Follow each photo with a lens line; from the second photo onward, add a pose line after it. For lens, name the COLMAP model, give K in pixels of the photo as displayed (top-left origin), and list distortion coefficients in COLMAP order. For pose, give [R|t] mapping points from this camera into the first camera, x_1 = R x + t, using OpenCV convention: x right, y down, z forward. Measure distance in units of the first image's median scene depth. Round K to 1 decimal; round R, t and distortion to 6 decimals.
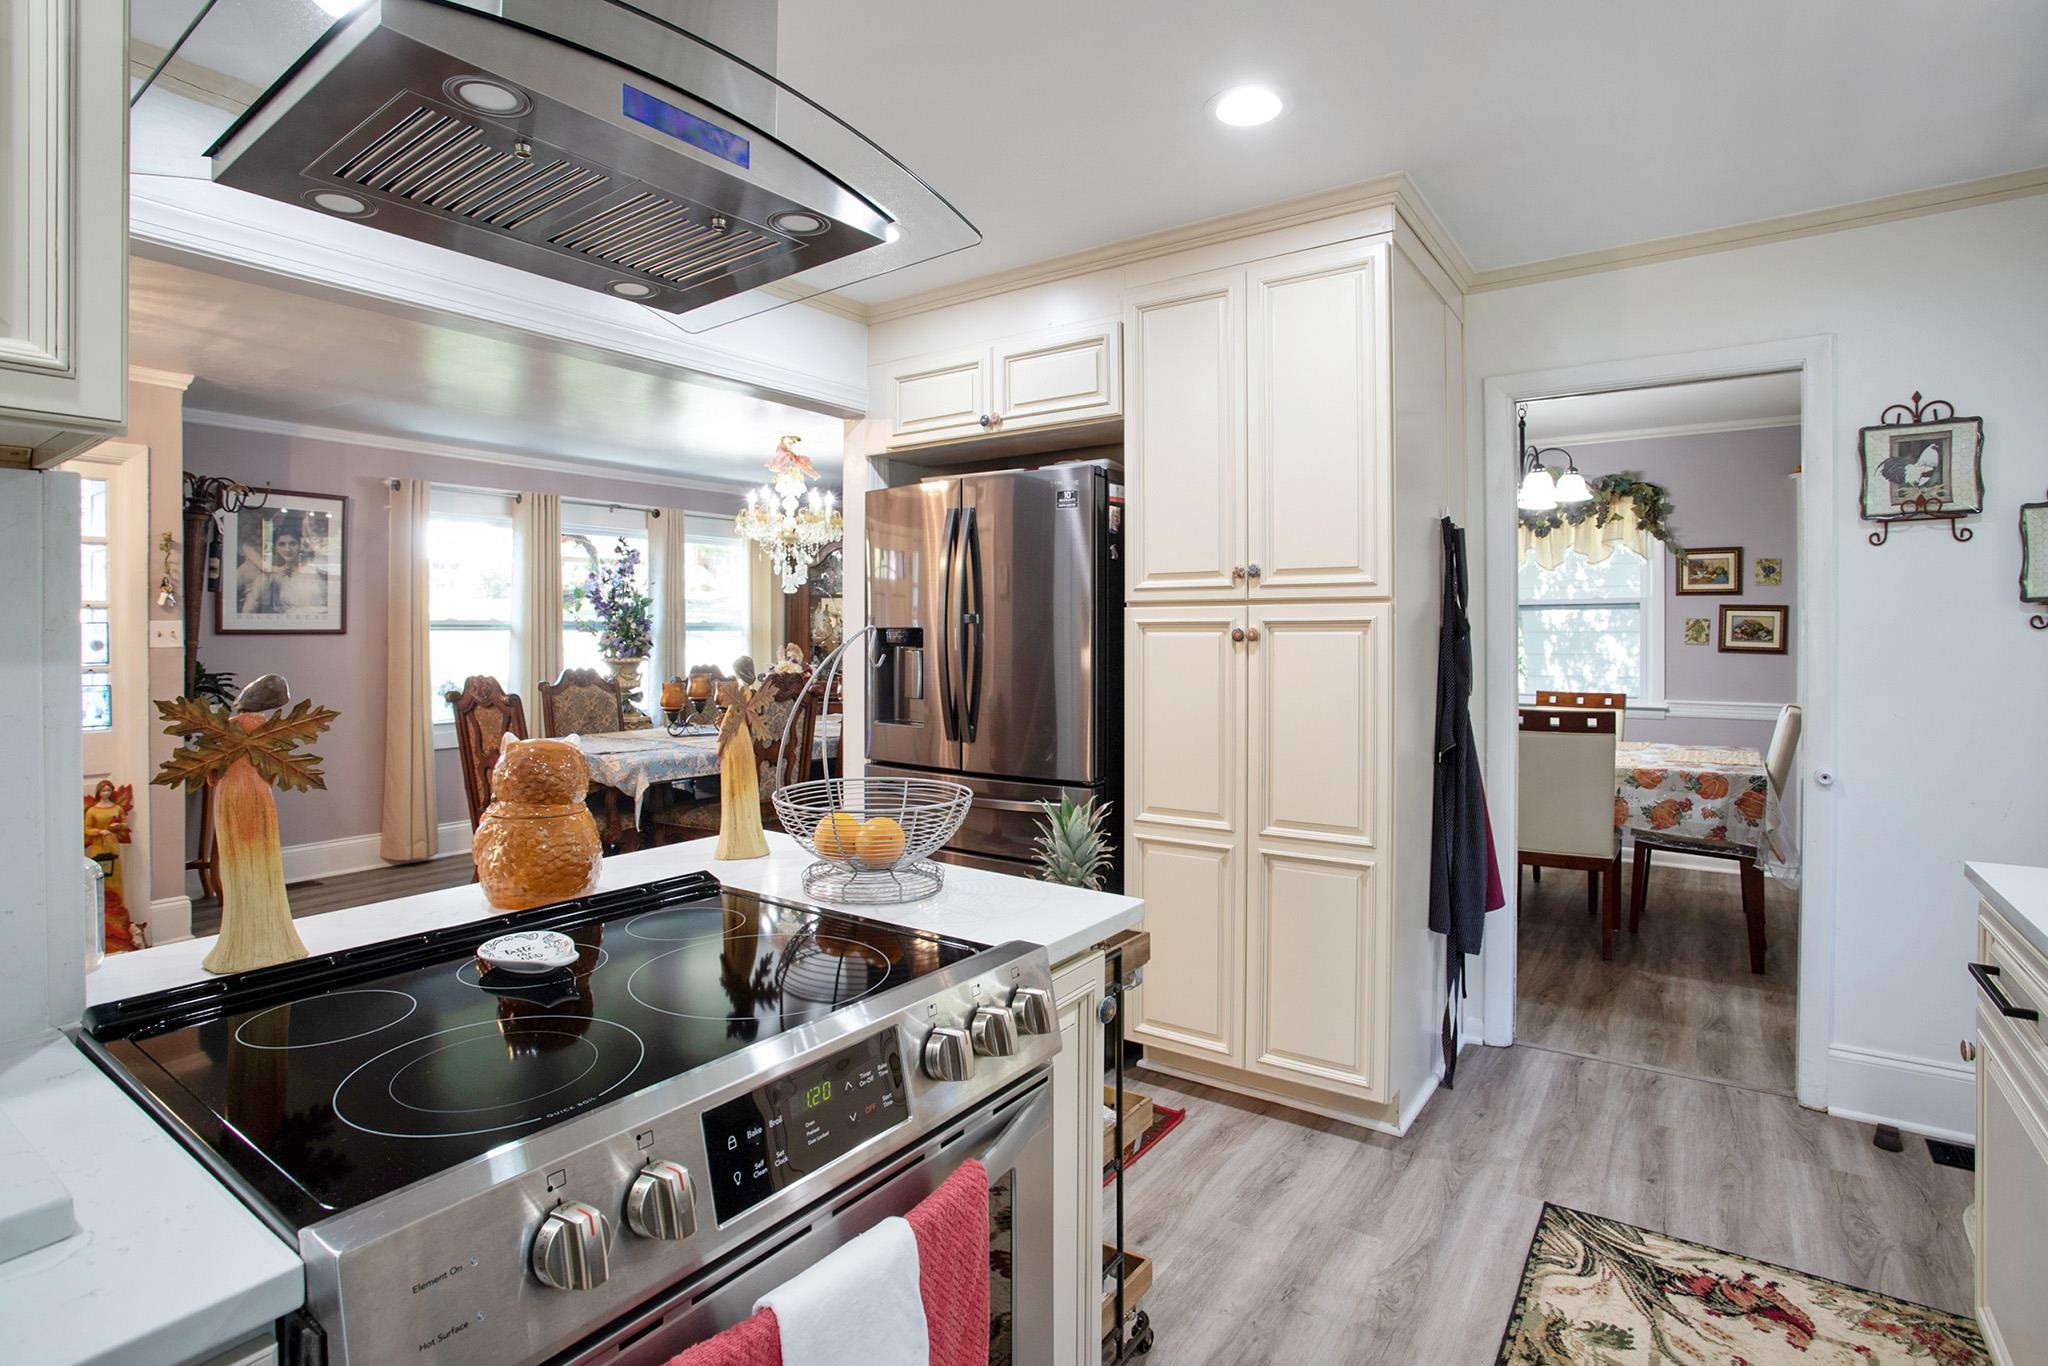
lens RADIAL K [[985.8, 0, 978.0], [0, 985.8, 637.6], [0, 0, 1]] dist [-0.019668, 0.000492]
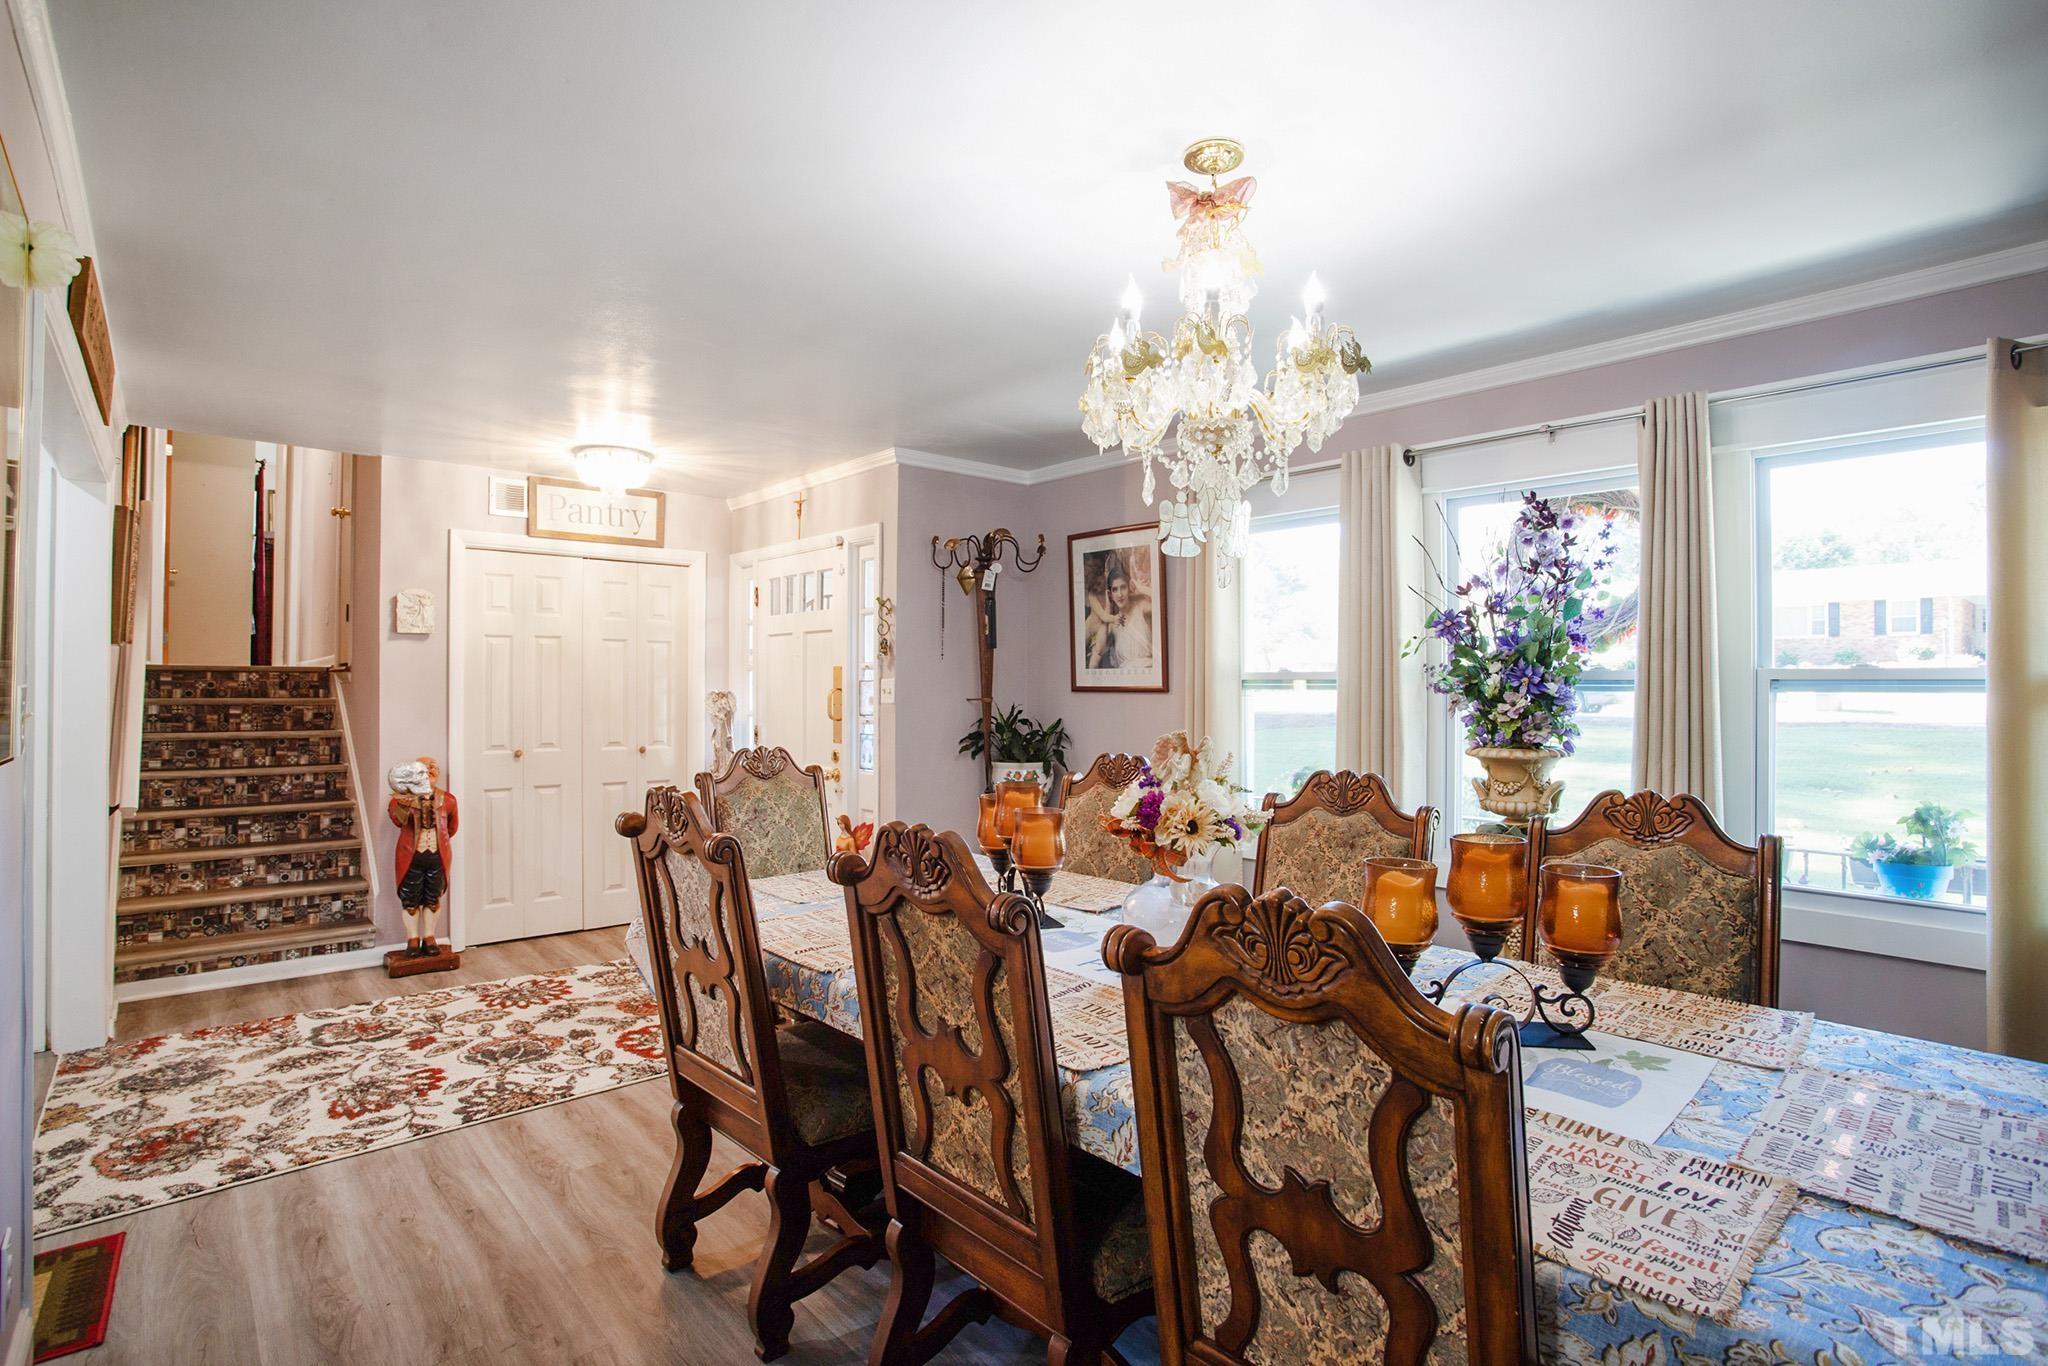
lens RADIAL K [[1002.3, 0, 1000.5], [0, 1002.3, 673.1], [0, 0, 1]] dist [-0.057124, 0.022150]
pose [[-0.208024, -0.006408, -0.978103, 0.191964], [-0.006440, 0.999966, -0.005182, -0.014723], [0.978103, 0.005221, -0.208058, 1.080114]]
